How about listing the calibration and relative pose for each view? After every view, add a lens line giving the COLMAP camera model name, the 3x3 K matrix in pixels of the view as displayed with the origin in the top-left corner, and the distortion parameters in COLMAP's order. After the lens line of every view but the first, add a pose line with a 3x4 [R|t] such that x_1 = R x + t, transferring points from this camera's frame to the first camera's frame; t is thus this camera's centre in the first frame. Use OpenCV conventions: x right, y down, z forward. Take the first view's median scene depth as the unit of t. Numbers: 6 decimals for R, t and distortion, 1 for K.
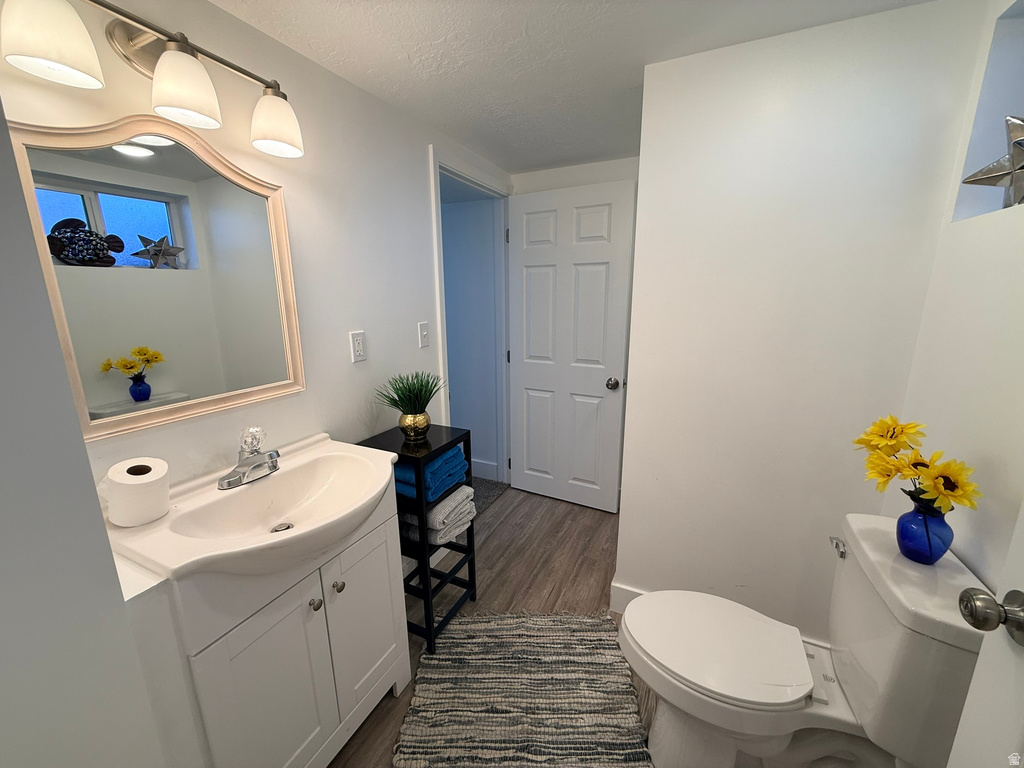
lens RADIAL K [[408.2, 0, 509.2], [0, 408.2, 382.7], [0, 0, 1]] dist [0.000769, 0.000024]
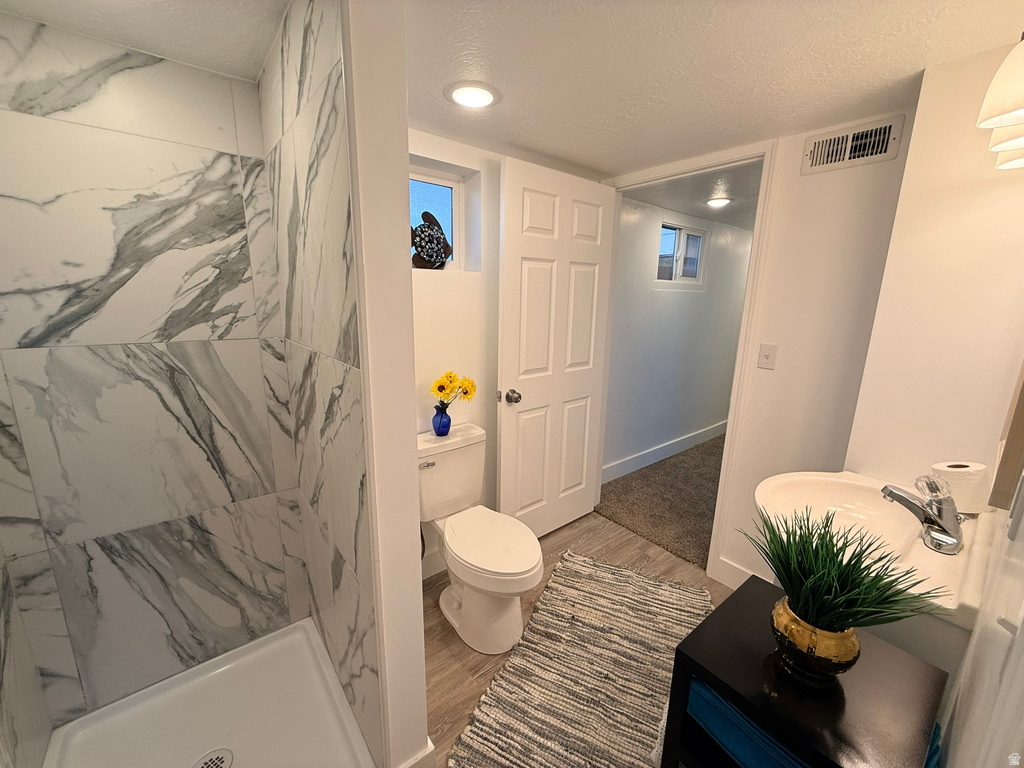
lens RADIAL K [[408.2, 0, 509.2], [0, 408.2, 382.7], [0, 0, 1]] dist [0.000769, 0.000024]
pose [[-0.904012, -0.098196, 0.416077, -0.103821], [0.081969, 0.915391, 0.394132, -0.393465], [-0.419576, 0.390405, -0.819475, 1.573380]]
